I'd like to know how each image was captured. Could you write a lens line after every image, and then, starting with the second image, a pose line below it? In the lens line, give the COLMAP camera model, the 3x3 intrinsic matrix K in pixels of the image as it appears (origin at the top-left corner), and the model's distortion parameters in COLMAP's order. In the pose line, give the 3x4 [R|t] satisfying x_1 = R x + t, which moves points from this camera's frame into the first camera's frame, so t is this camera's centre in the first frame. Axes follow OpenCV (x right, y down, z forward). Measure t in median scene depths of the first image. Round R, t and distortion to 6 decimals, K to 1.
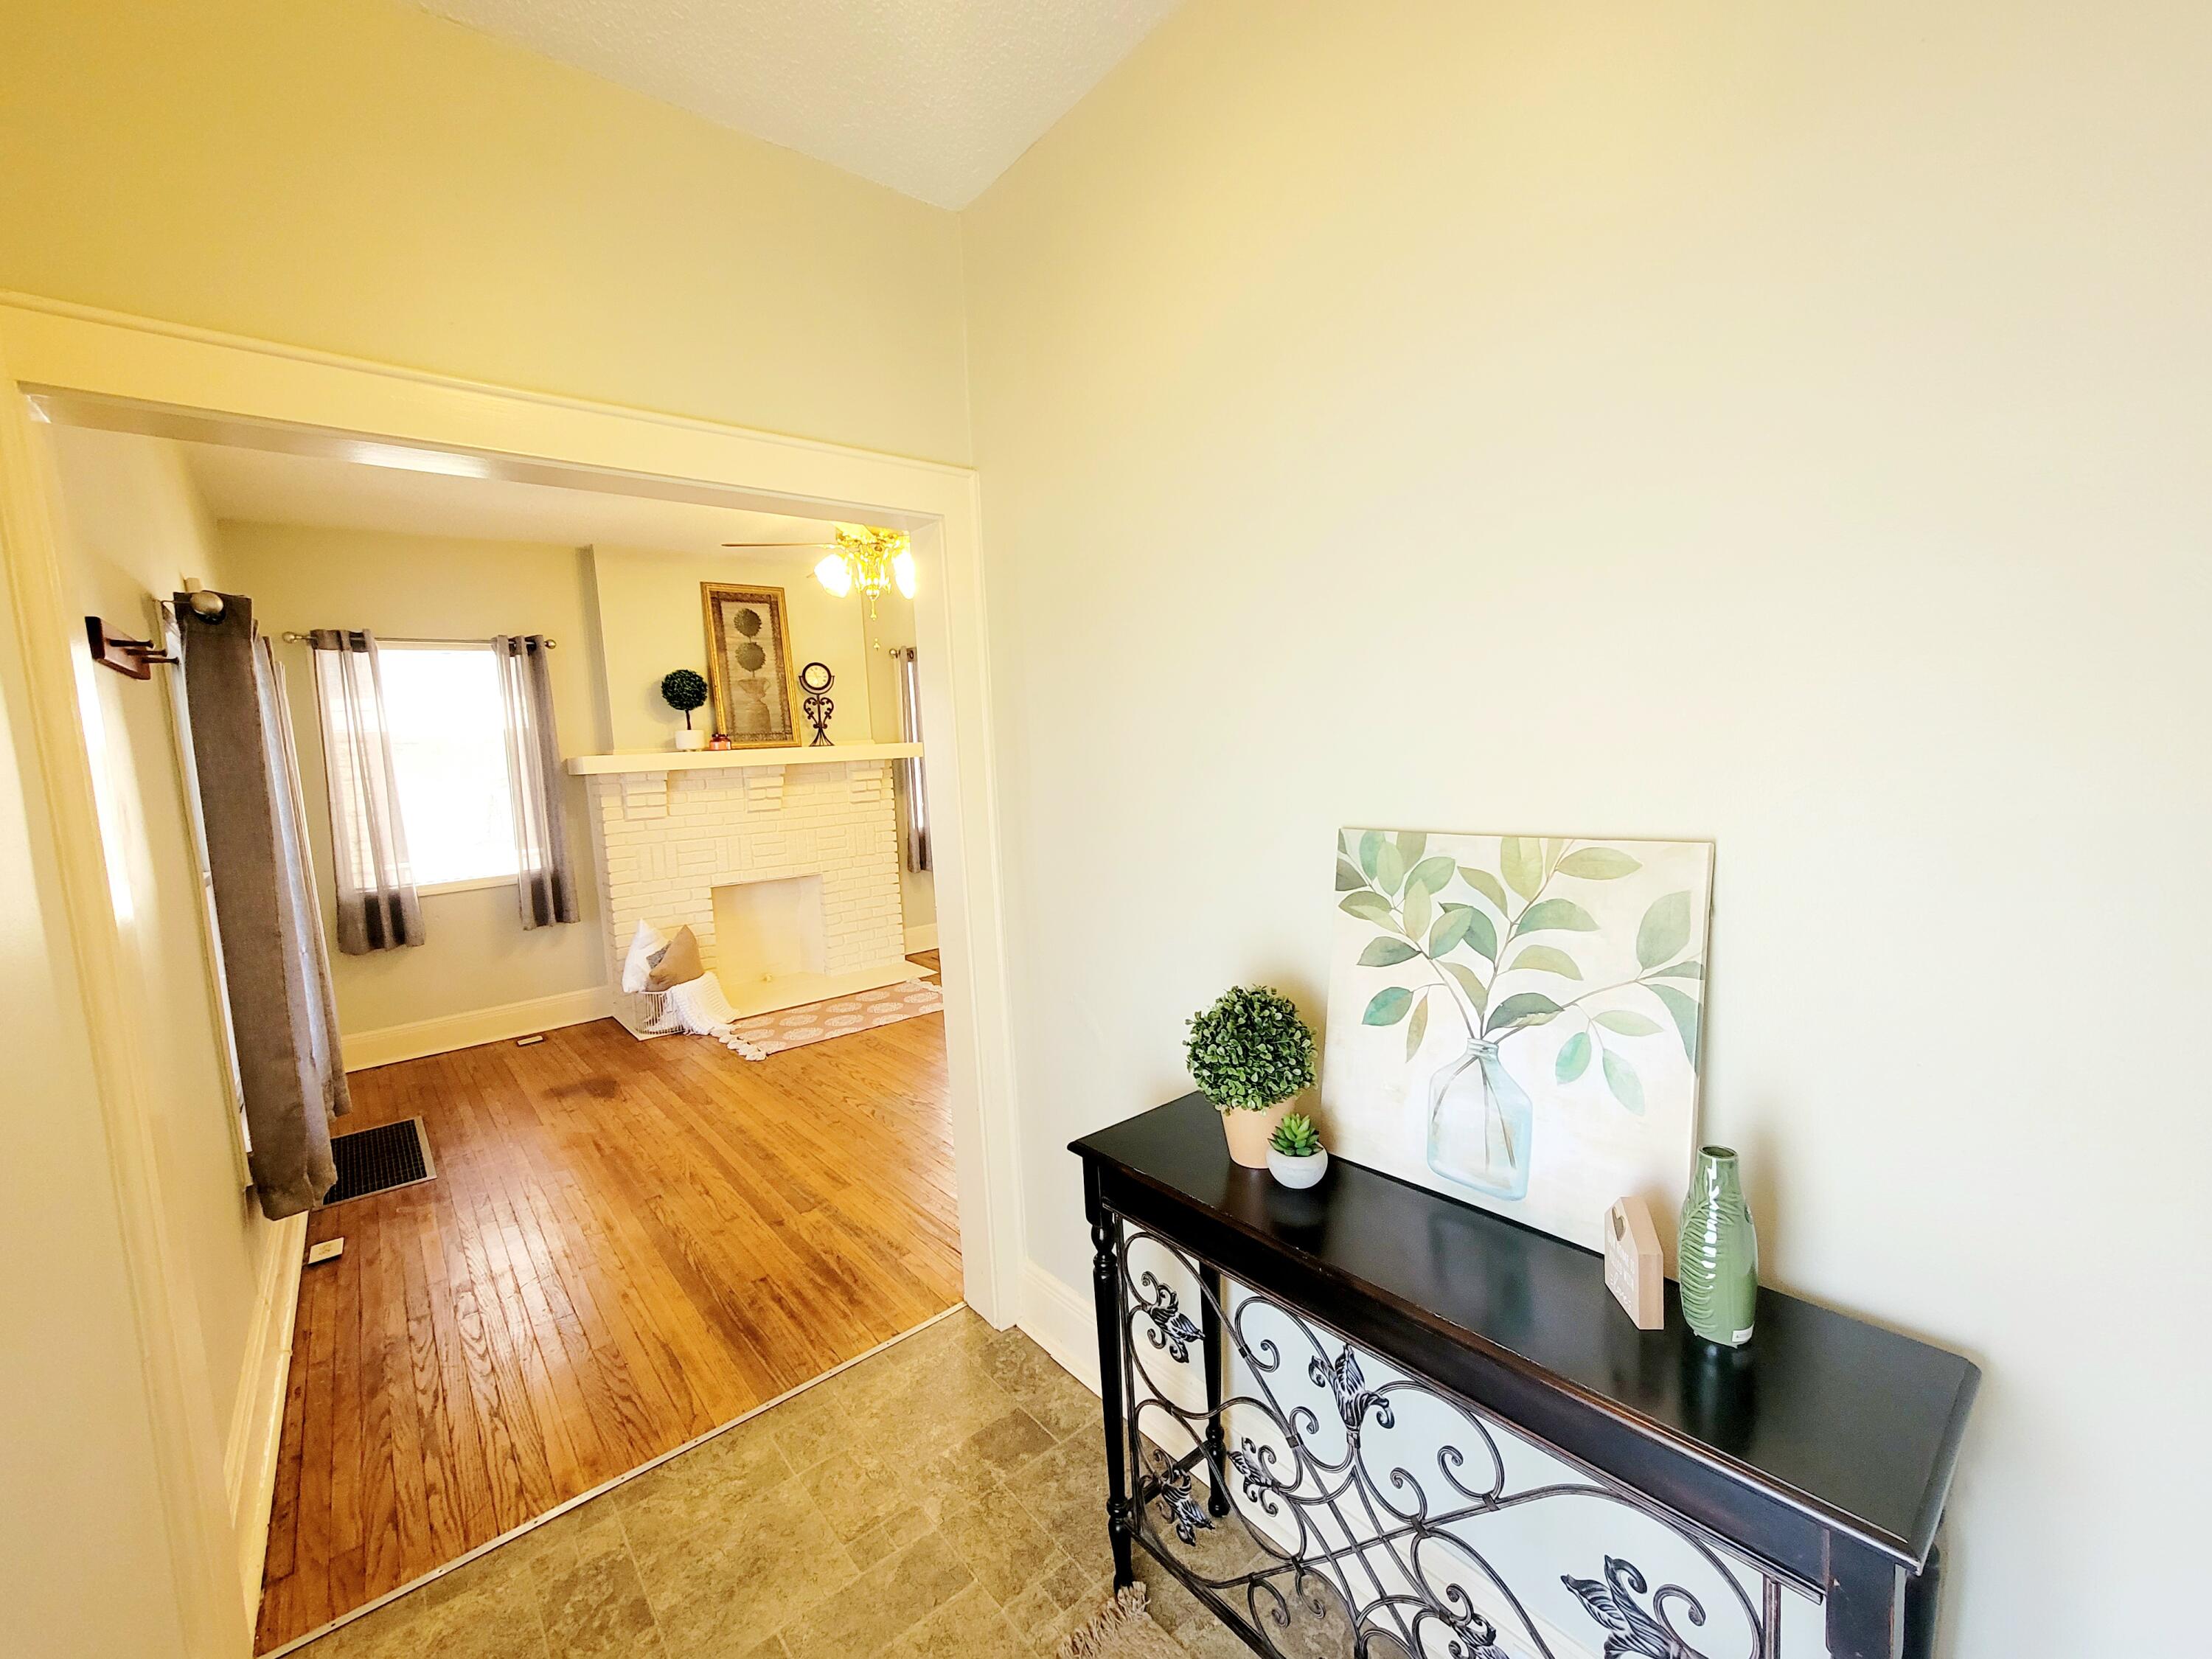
lens RADIAL K [[898.8, 0, 1092.5], [0, 898.8, 827.1], [0, 0, 1]] dist [-0.002600, 0.000216]
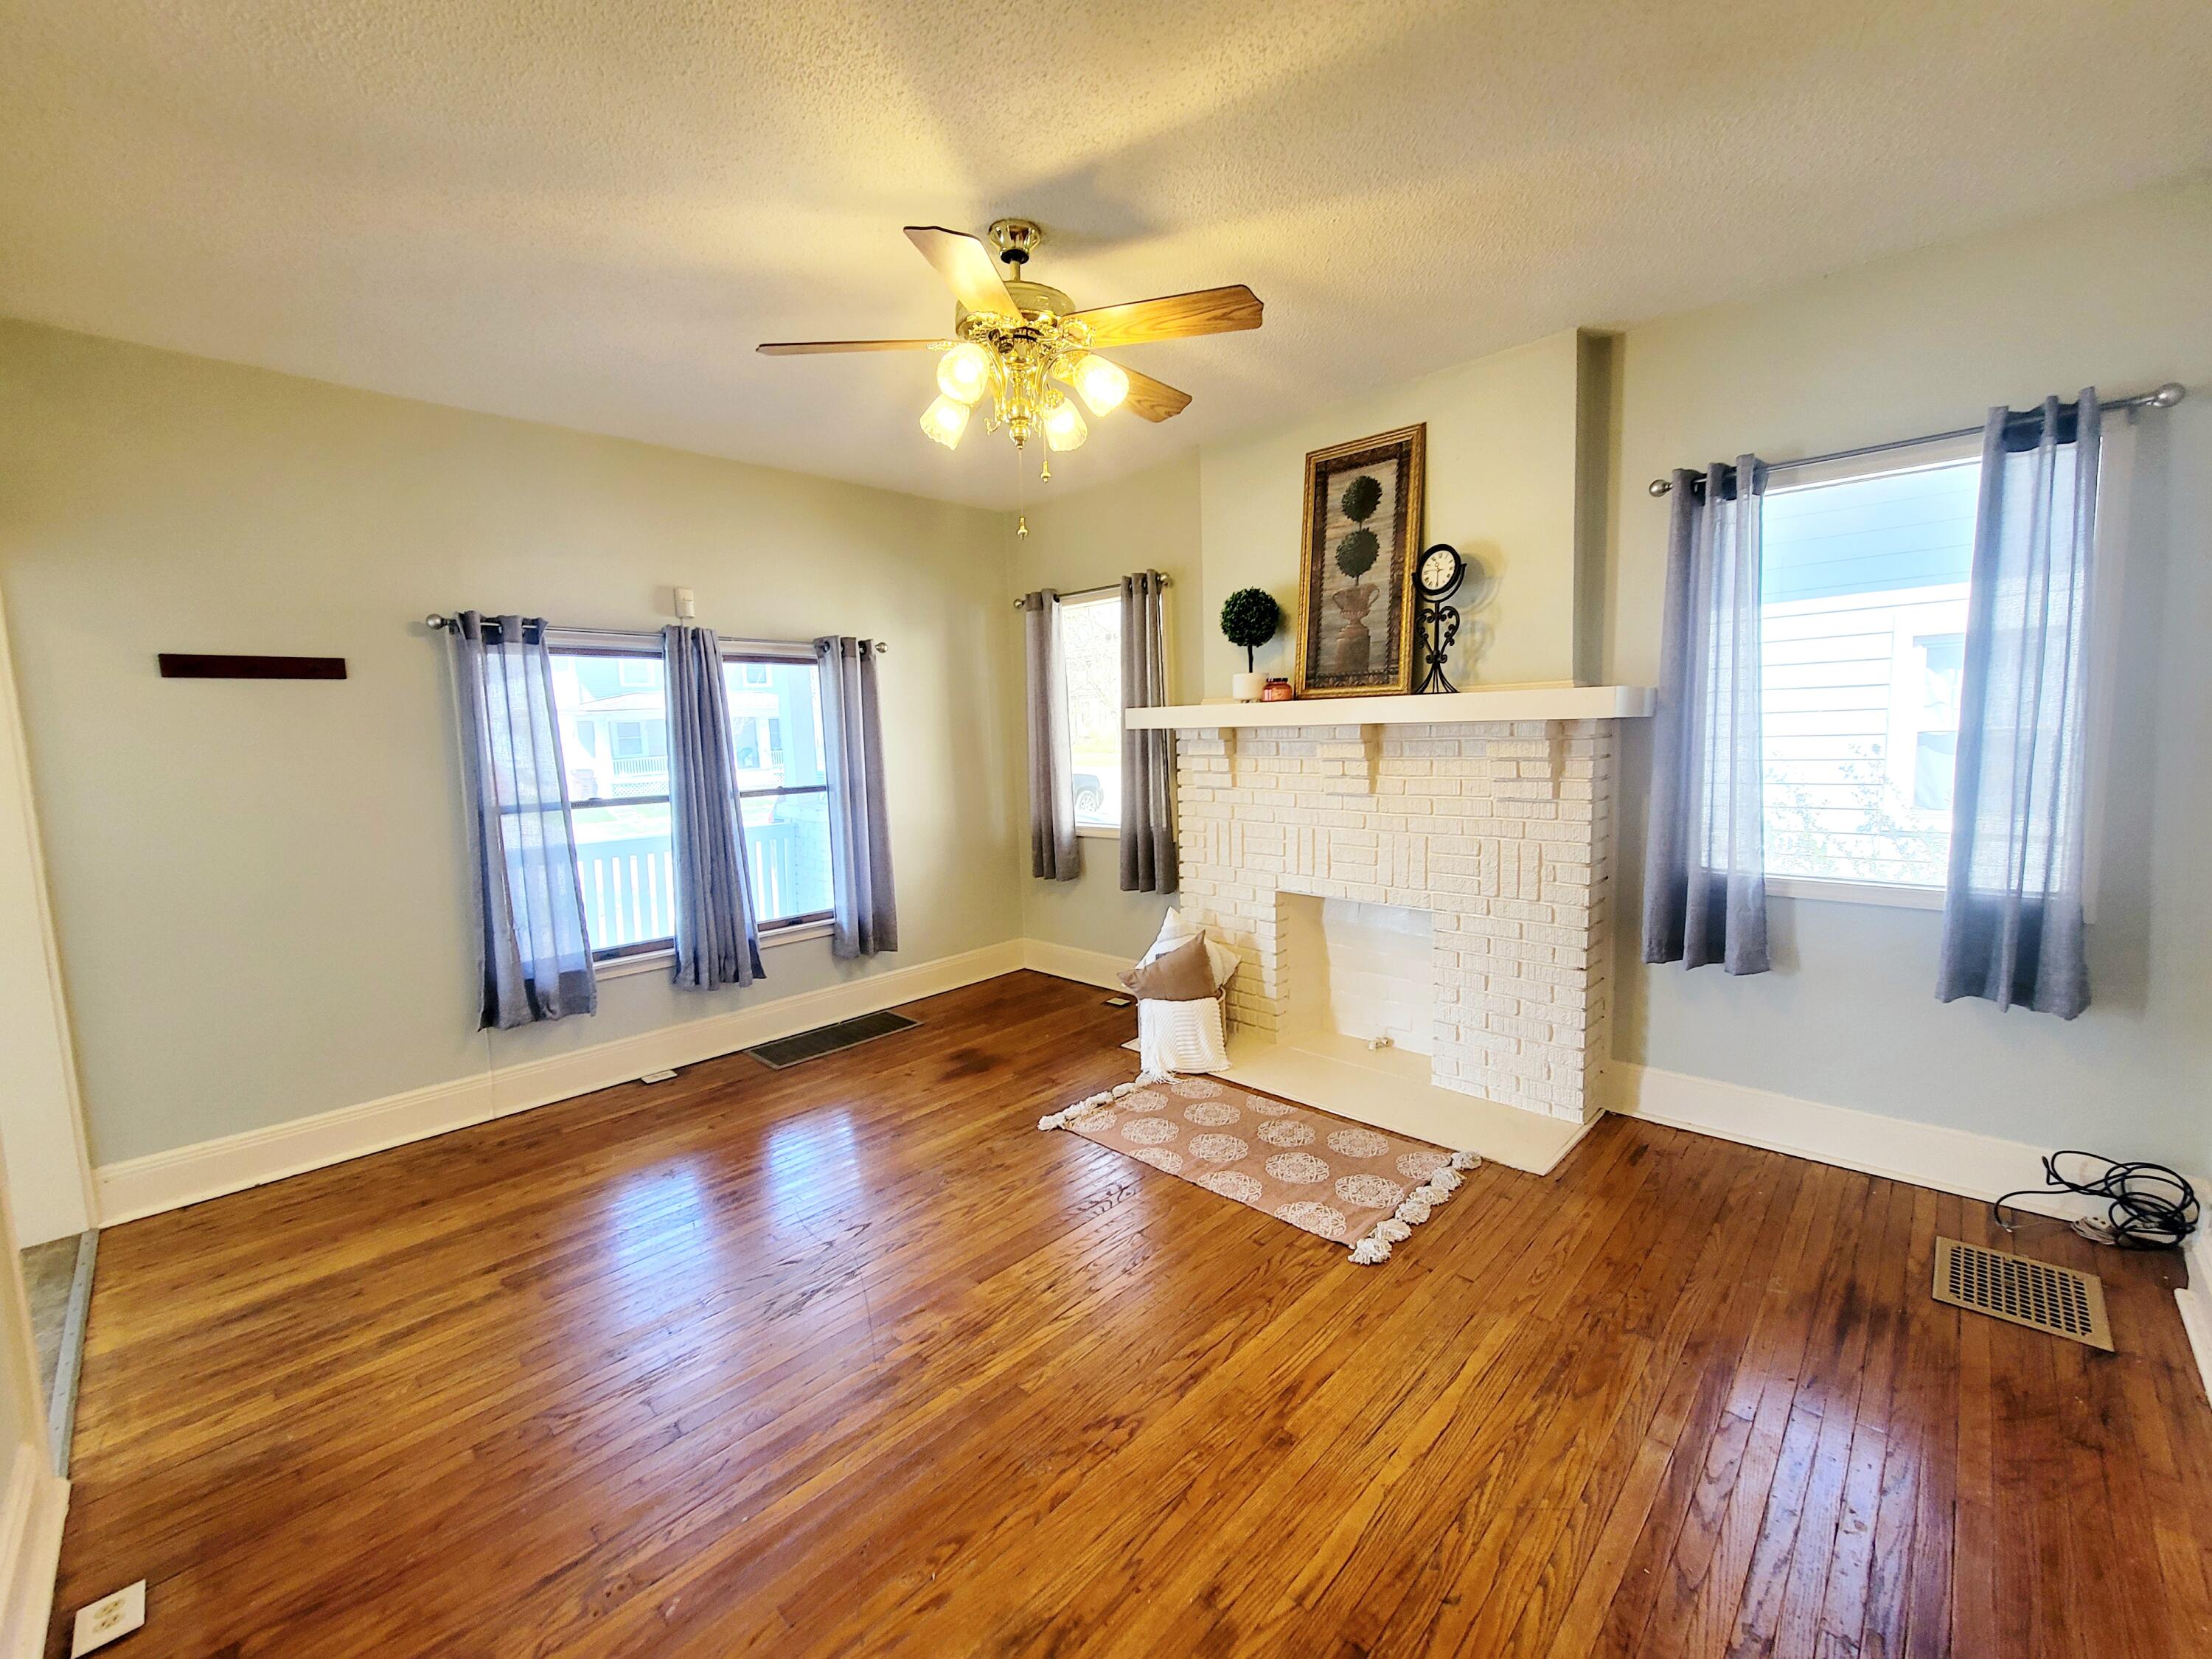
lens RADIAL K [[898.8, 0, 1092.5], [0, 898.8, 827.1], [0, 0, 1]] dist [-0.002600, 0.000216]
pose [[0.105200, 0.156089, -0.982125, 0.279352], [-0.068227, 0.986411, 0.149462, -0.086429], [0.992108, 0.051284, 0.114420, 0.809331]]
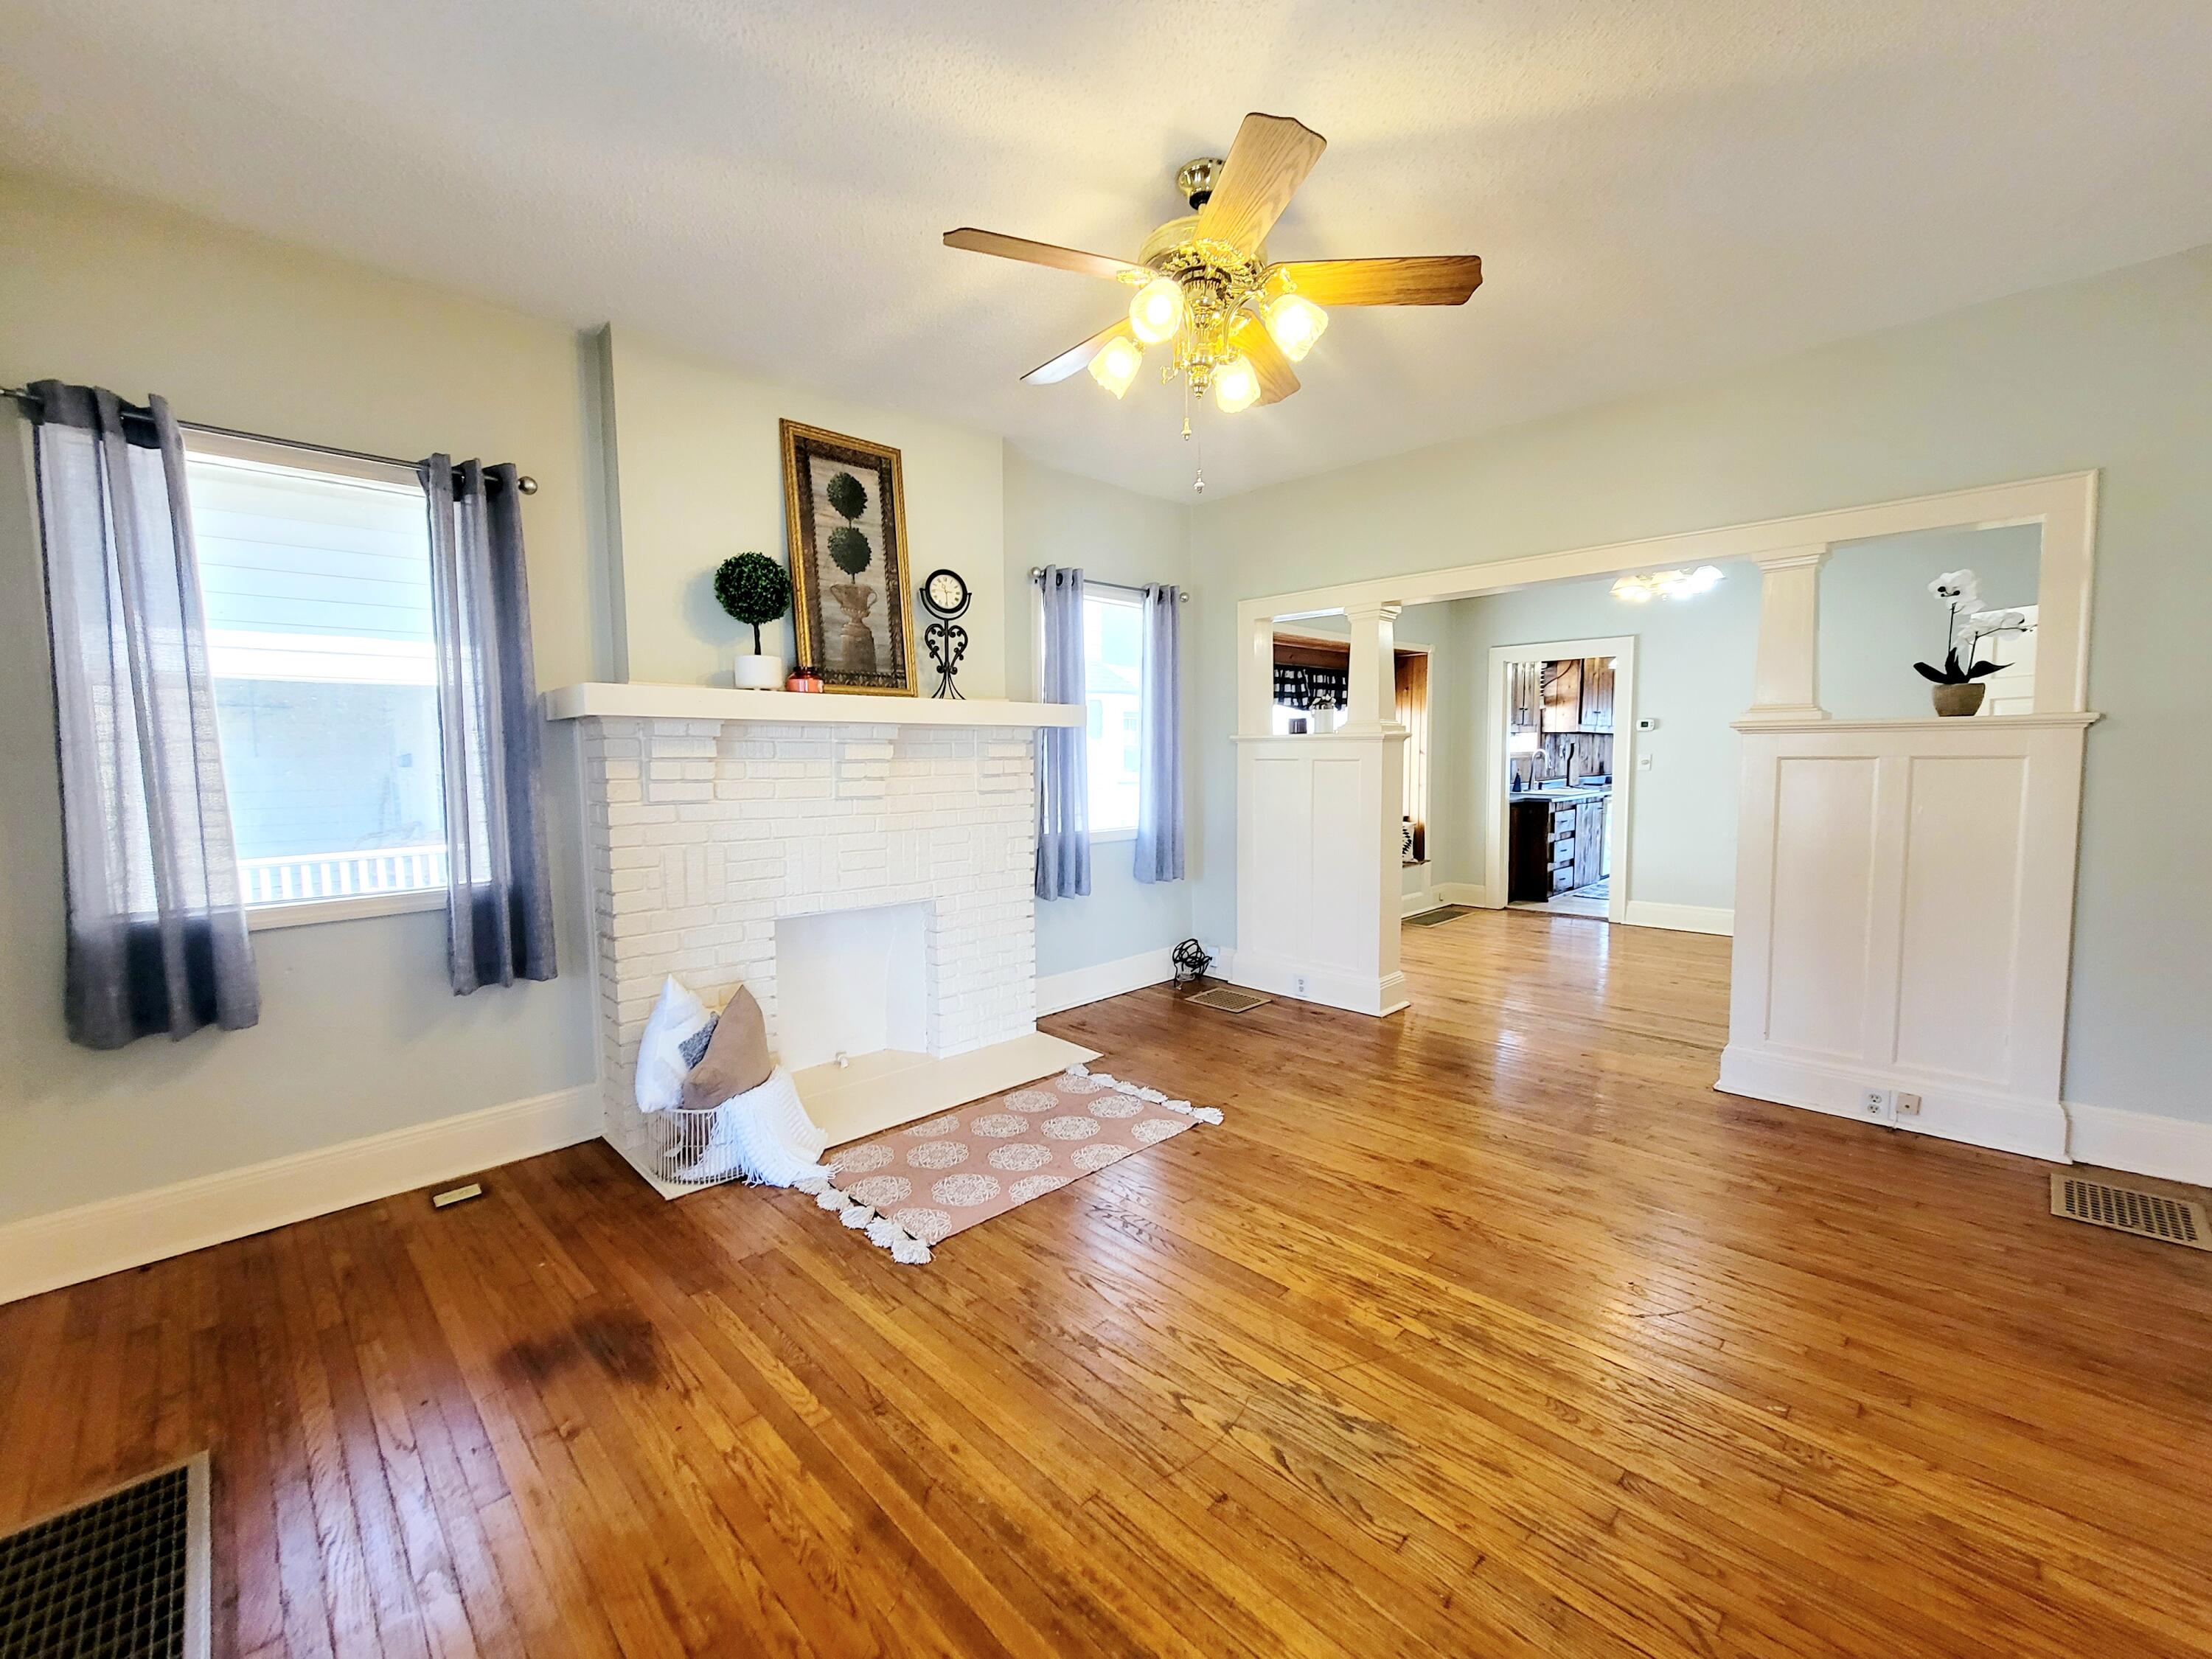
lens RADIAL K [[903.5, 0, 1090.9], [0, 903.5, 826.1], [0, 0, 1]] dist [-0.000027, 0.003167]
pose [[0.996312, 0.035836, 0.077960, -0.276075], [-0.034505, 0.999236, -0.018355, 0.008076], [-0.078558, 0.015598, 0.996787, 0.393197]]
